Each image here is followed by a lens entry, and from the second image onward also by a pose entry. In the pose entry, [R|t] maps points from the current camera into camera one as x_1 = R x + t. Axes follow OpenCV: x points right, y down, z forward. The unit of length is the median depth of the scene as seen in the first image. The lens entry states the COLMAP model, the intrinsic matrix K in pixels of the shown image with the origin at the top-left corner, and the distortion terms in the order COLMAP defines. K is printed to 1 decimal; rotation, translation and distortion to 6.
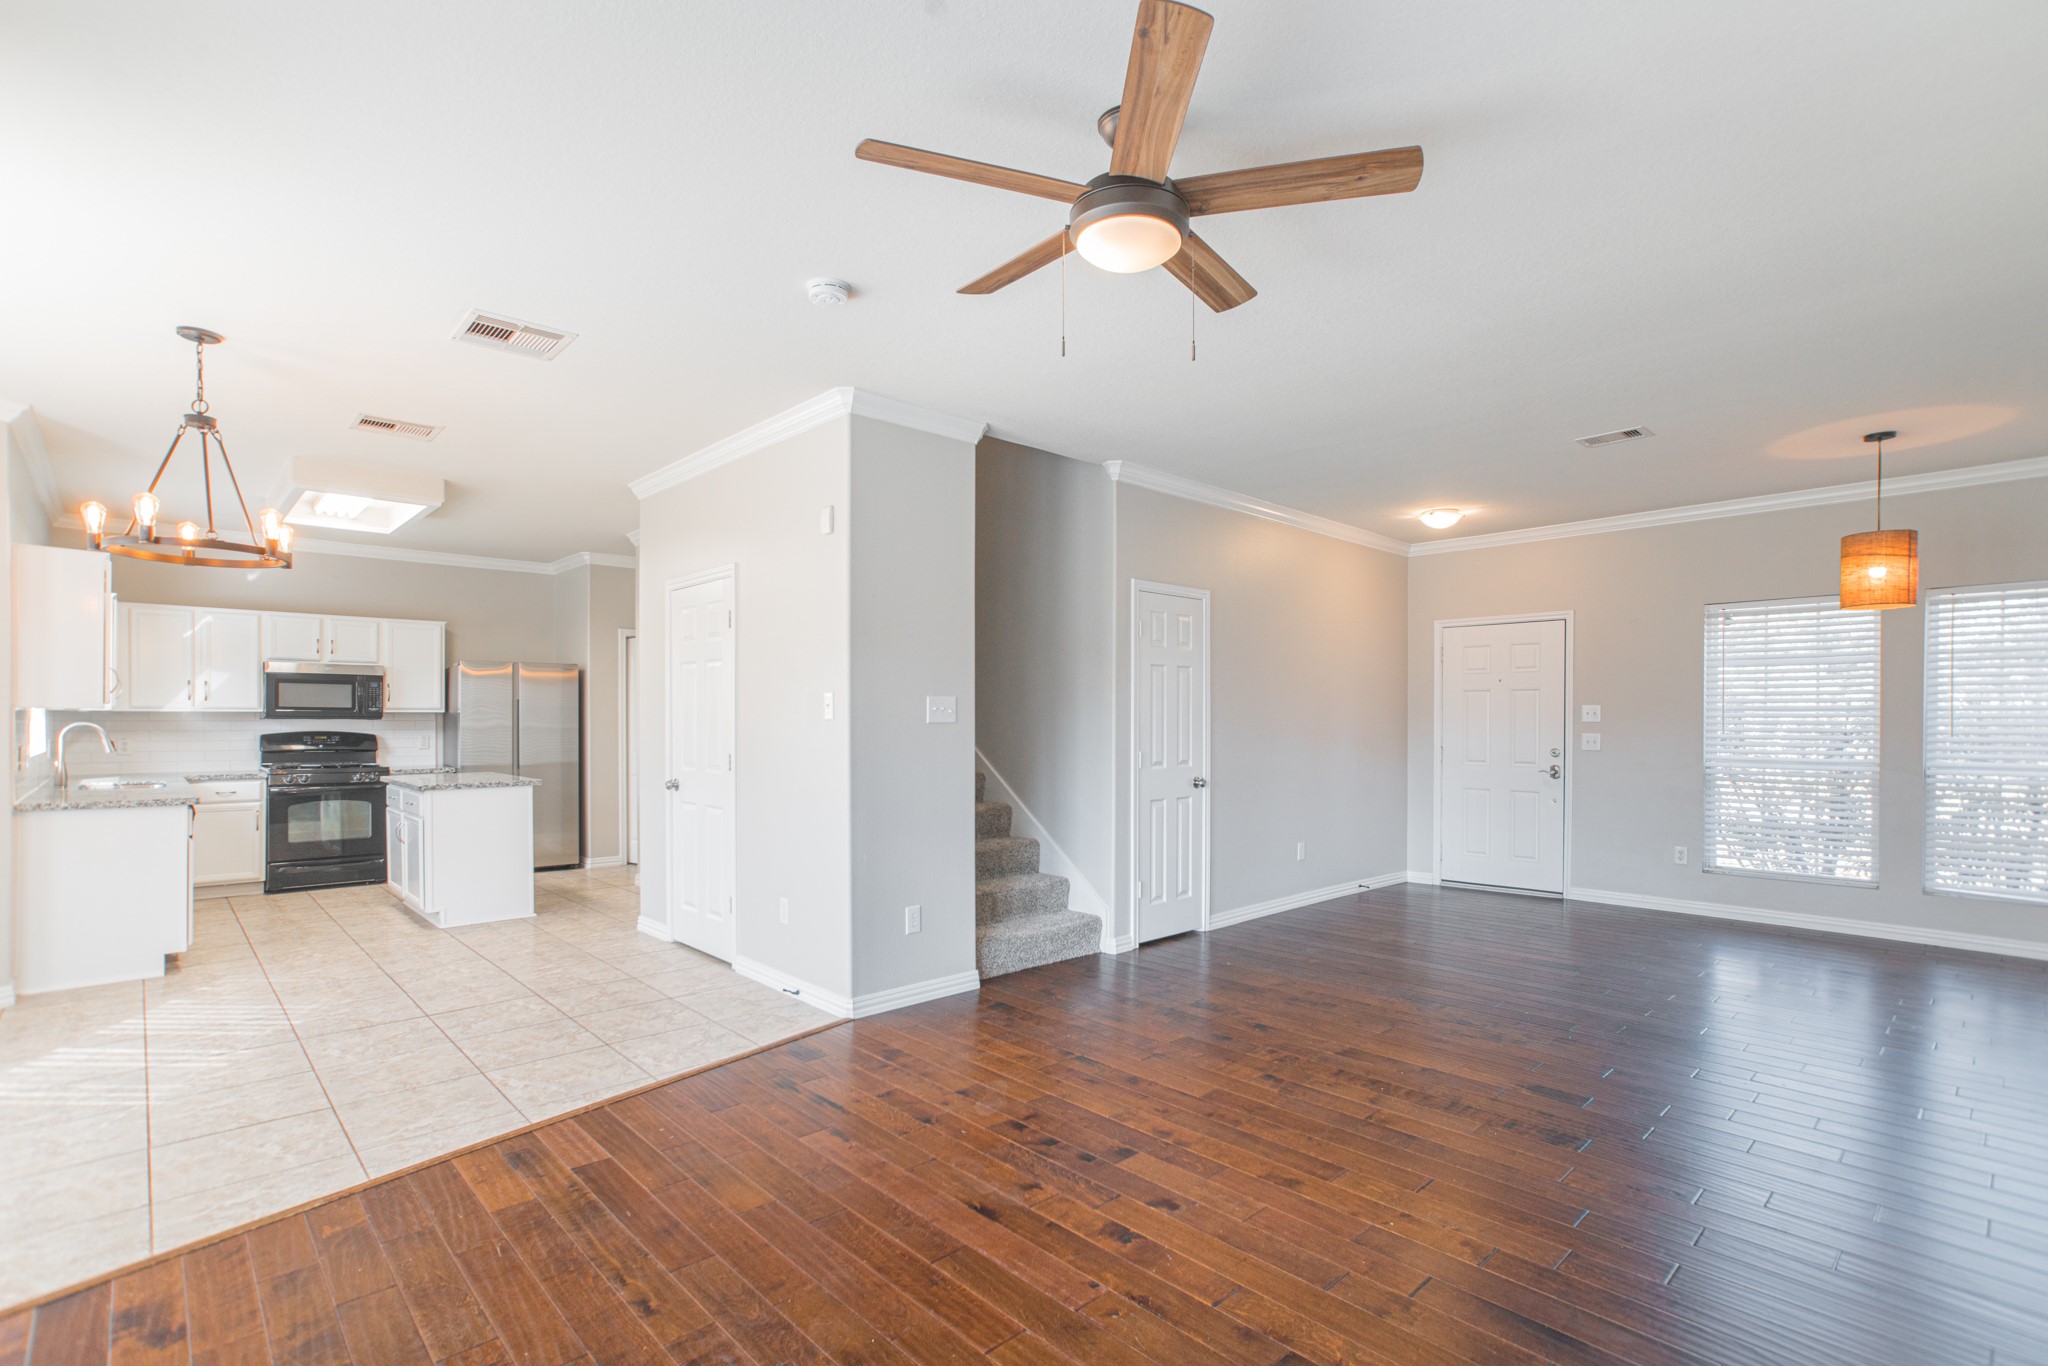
lens RADIAL K [[946.3, 0, 1018.2], [0, 946.3, 724.9], [0, 0, 1]] dist [-0.029719, 0.018817]
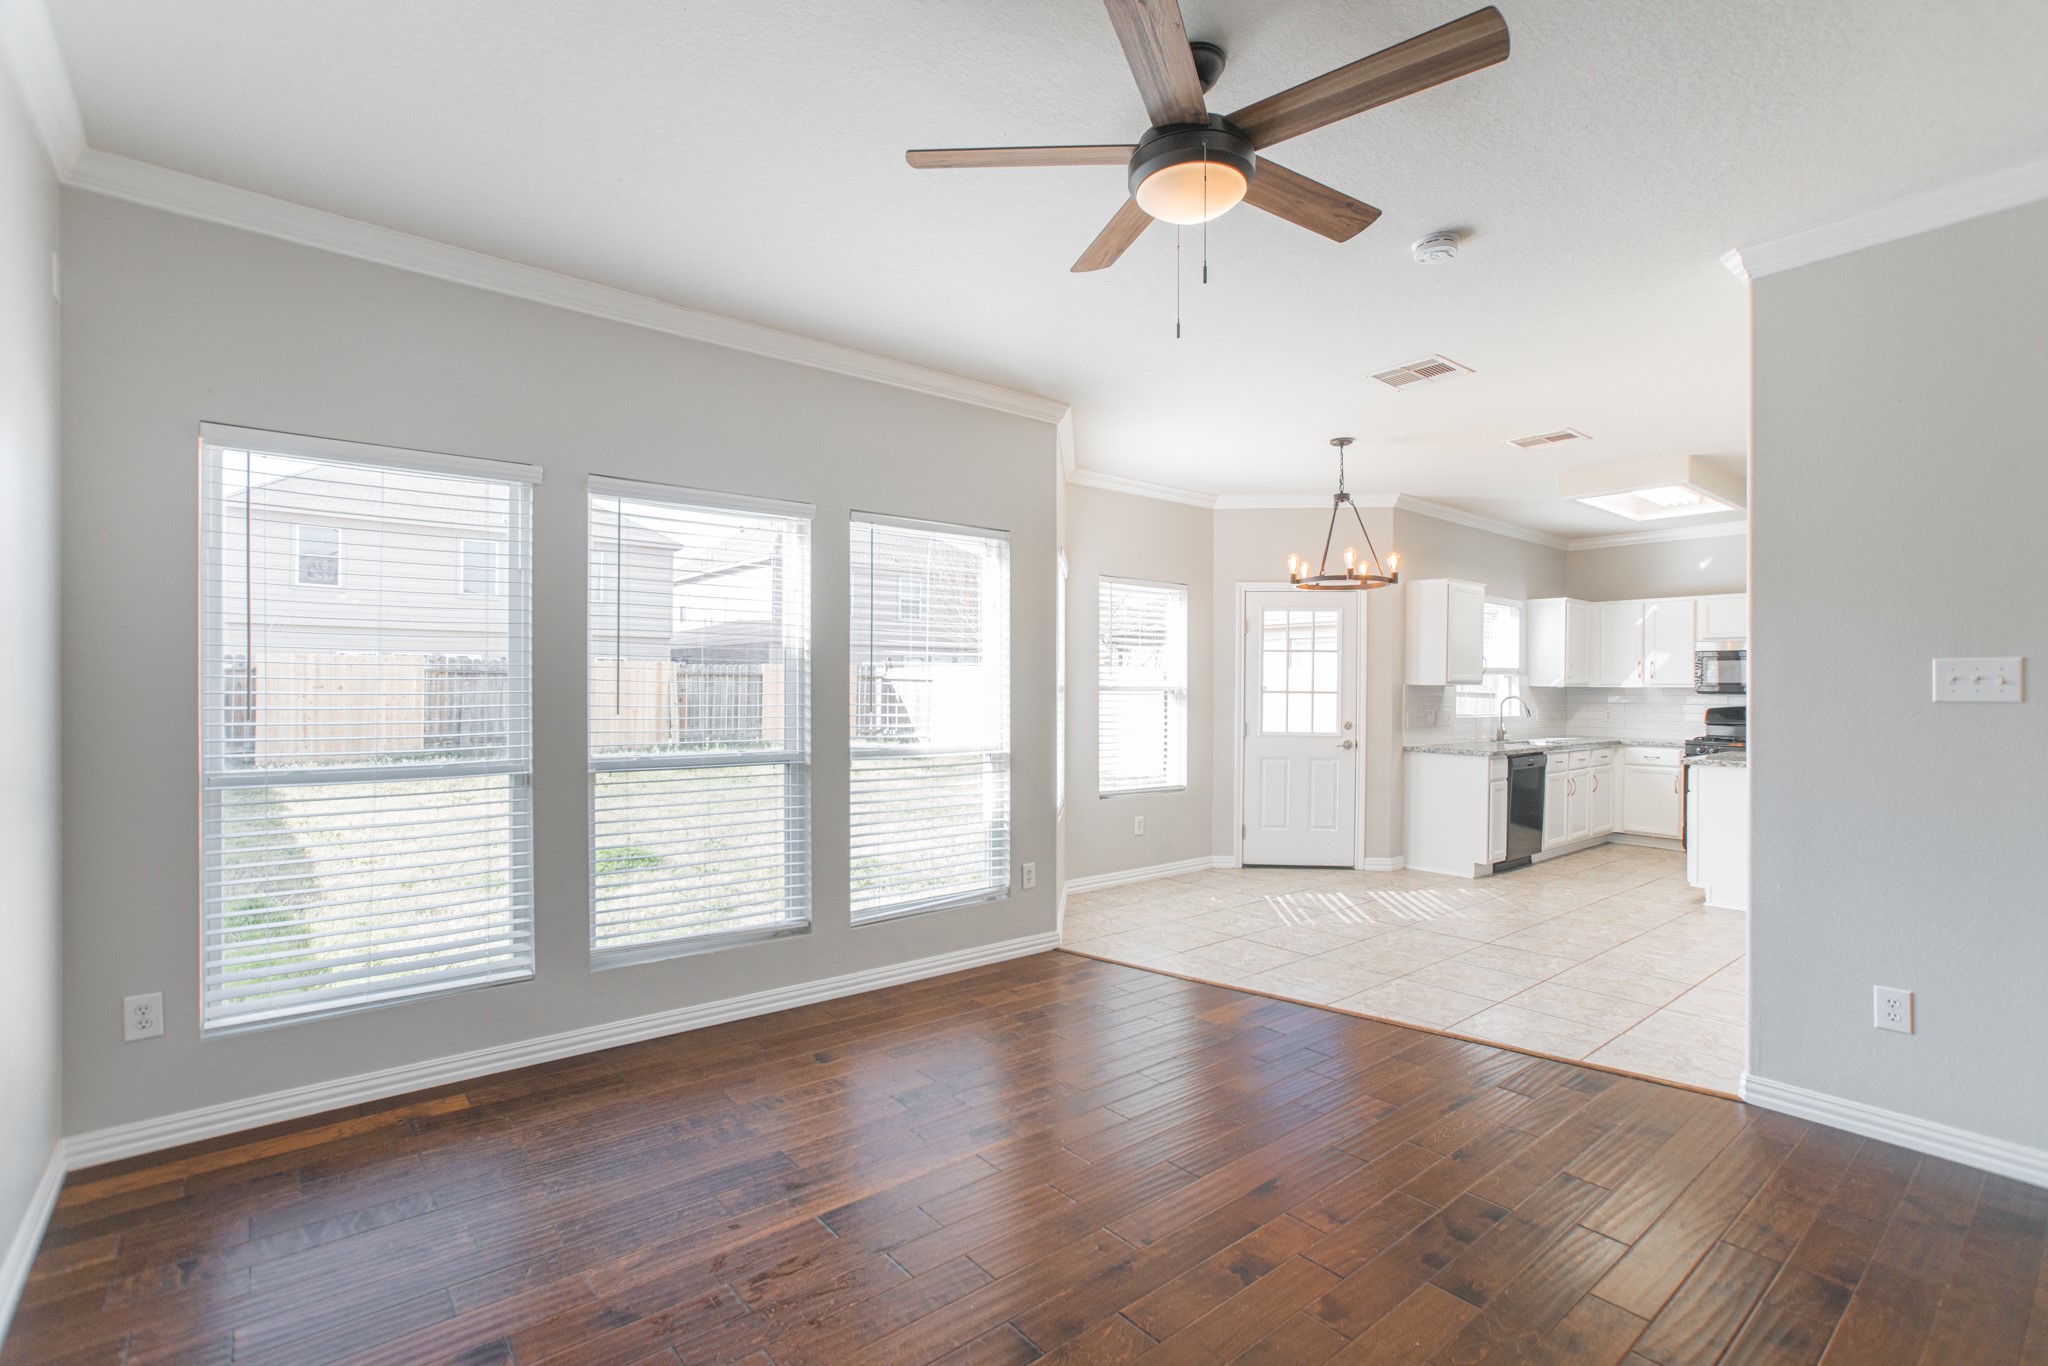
lens RADIAL K [[946.3, 0, 1031.3], [0, 946.3, 693.1], [0, 0, 1]] dist [-0.029719, 0.018817]
pose [[-0.047580, 0.002844, -0.998863, 0.394734], [-0.011768, 0.999925, 0.003408, -0.001923], [0.998798, 0.011916, -0.047543, 0.324732]]
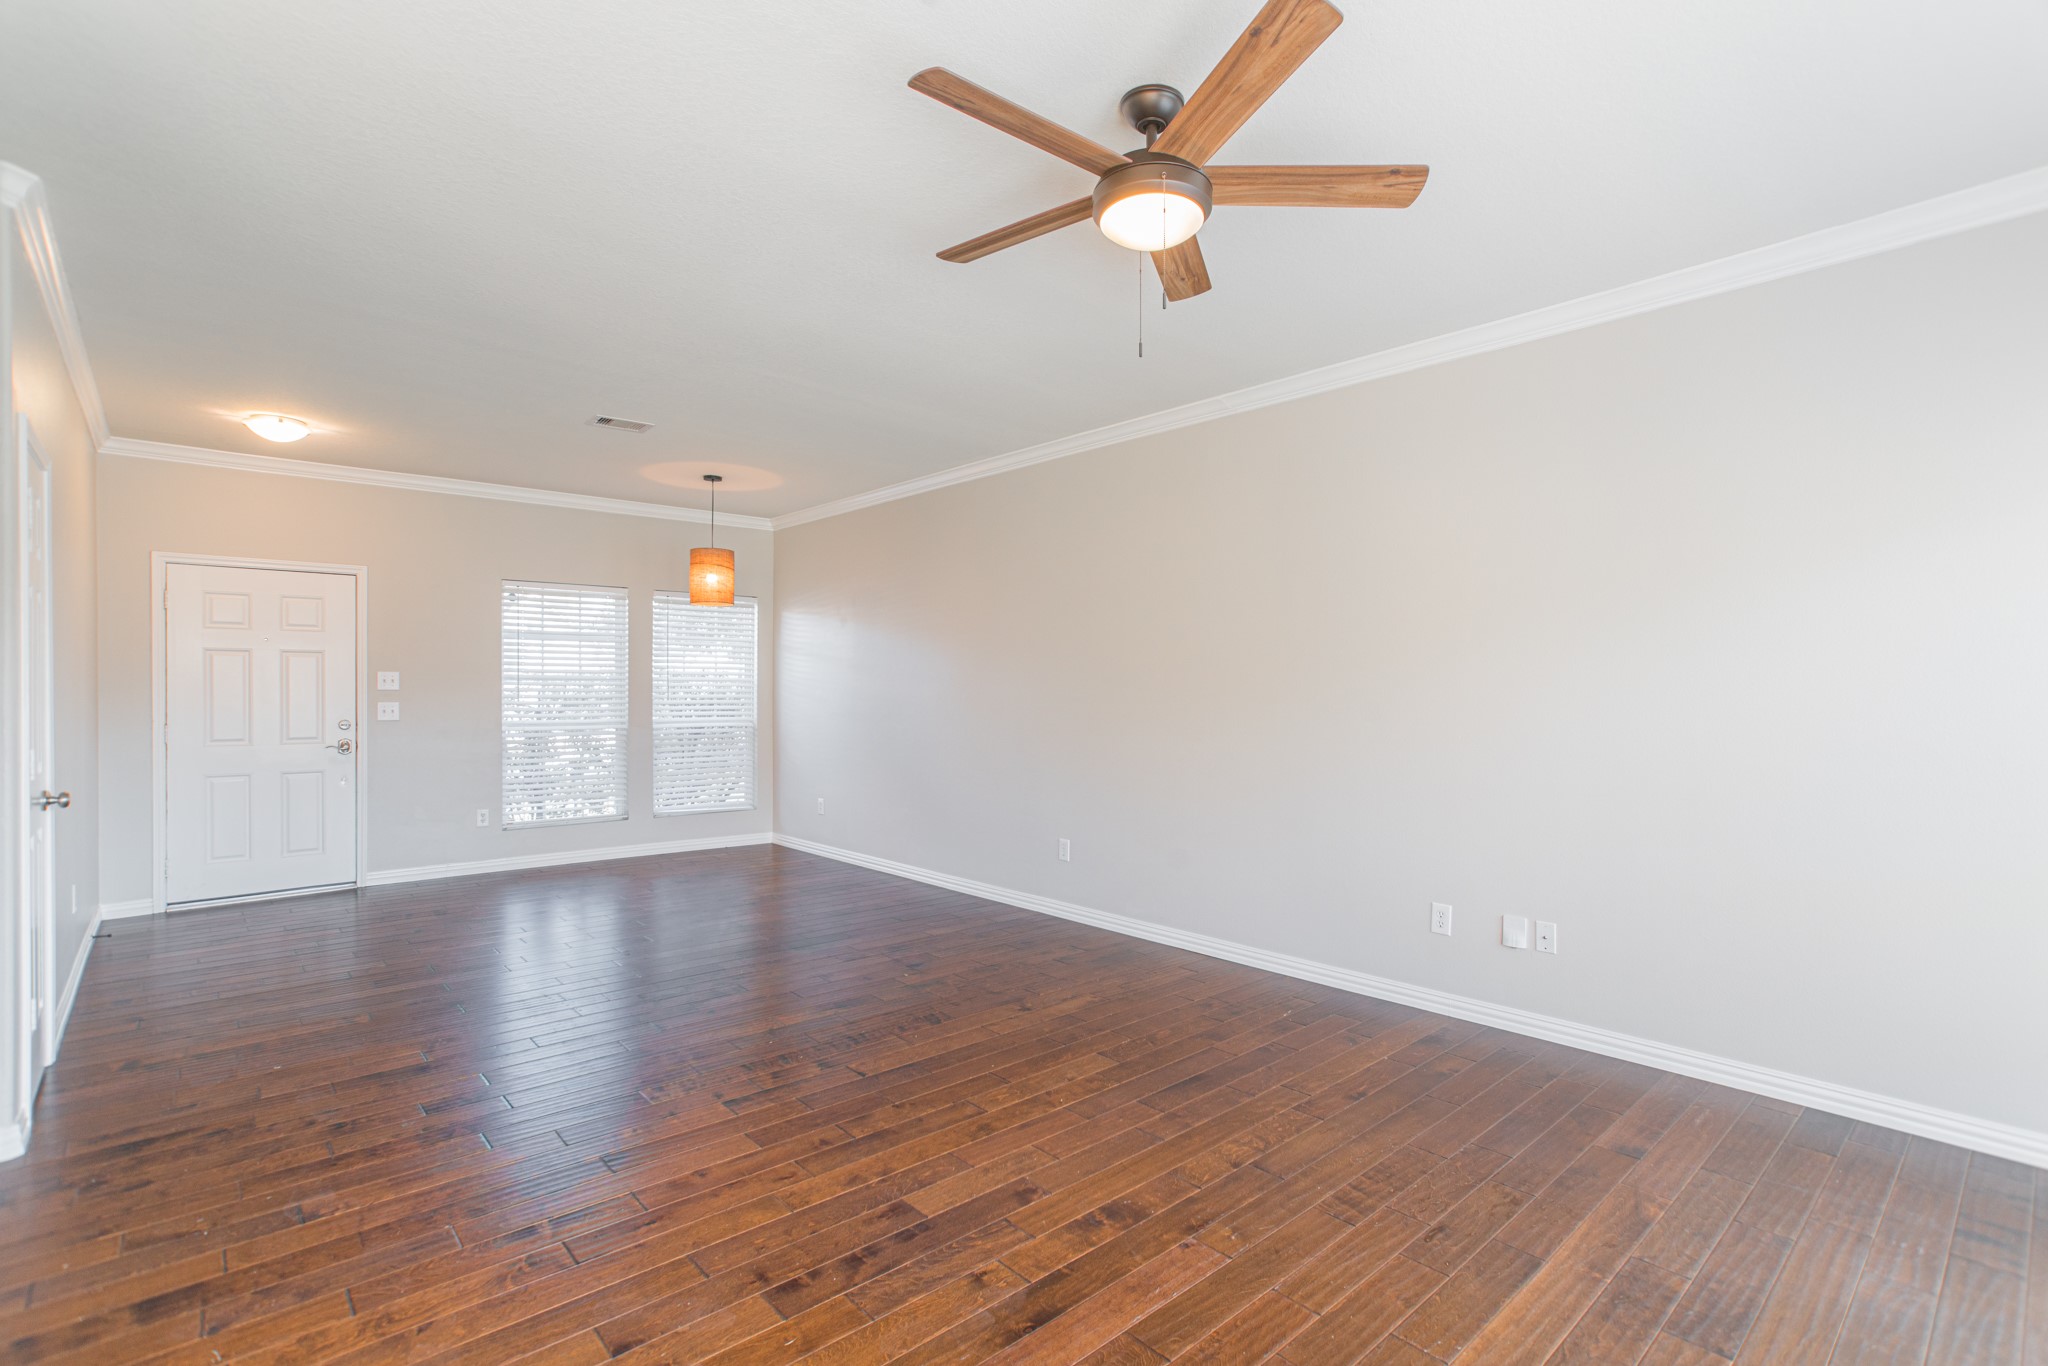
lens RADIAL K [[946.3, 0, 1010.3], [0, 946.3, 683.2], [0, 0, 1]] dist [-0.029719, 0.018817]
pose [[0.044755, 0.005538, 0.998983, -0.334354], [0.004304, 0.999974, -0.005736, -0.002193], [-0.998989, 0.004557, 0.044730, 0.404013]]
